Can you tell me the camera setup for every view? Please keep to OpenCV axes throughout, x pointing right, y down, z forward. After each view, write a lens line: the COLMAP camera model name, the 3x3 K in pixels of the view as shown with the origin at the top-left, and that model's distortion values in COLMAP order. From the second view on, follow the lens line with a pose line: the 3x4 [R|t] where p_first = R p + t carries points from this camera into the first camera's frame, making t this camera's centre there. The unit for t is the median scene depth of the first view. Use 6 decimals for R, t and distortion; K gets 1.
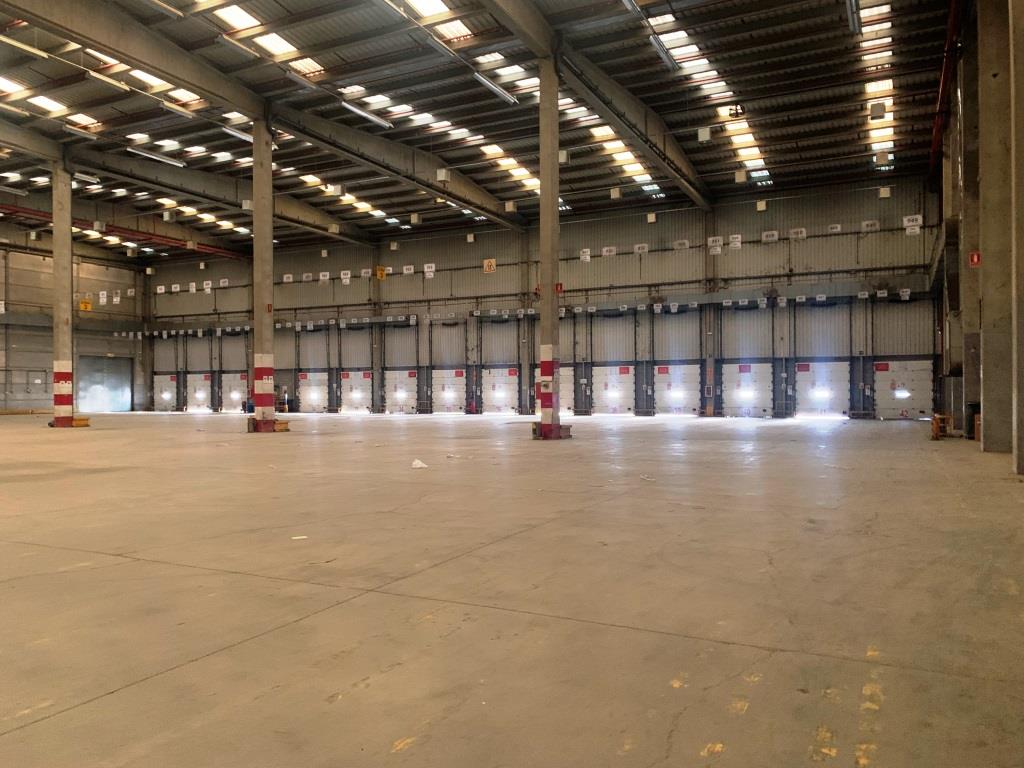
lens RADIAL K [[768.3, 0, 511.2], [0, 768.3, 389.4], [0, 0, 1]] dist [0.031377, -0.020280]
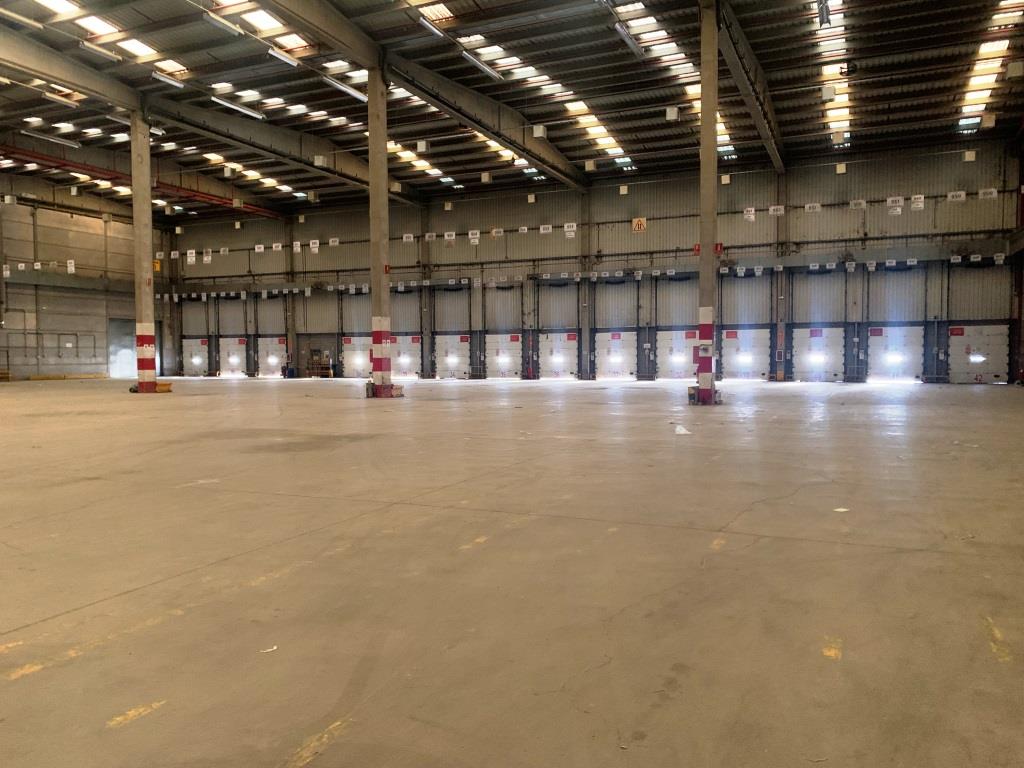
lens RADIAL K [[768.3, 0, 512.3], [0, 768.3, 382.2], [0, 0, 1]] dist [0.031377, -0.020280]
pose [[0.998622, -0.001357, 0.052454, -0.139360], [-0.000508, 0.999369, 0.035527, 0.001249], [-0.052469, -0.035505, 0.997991, 0.020475]]
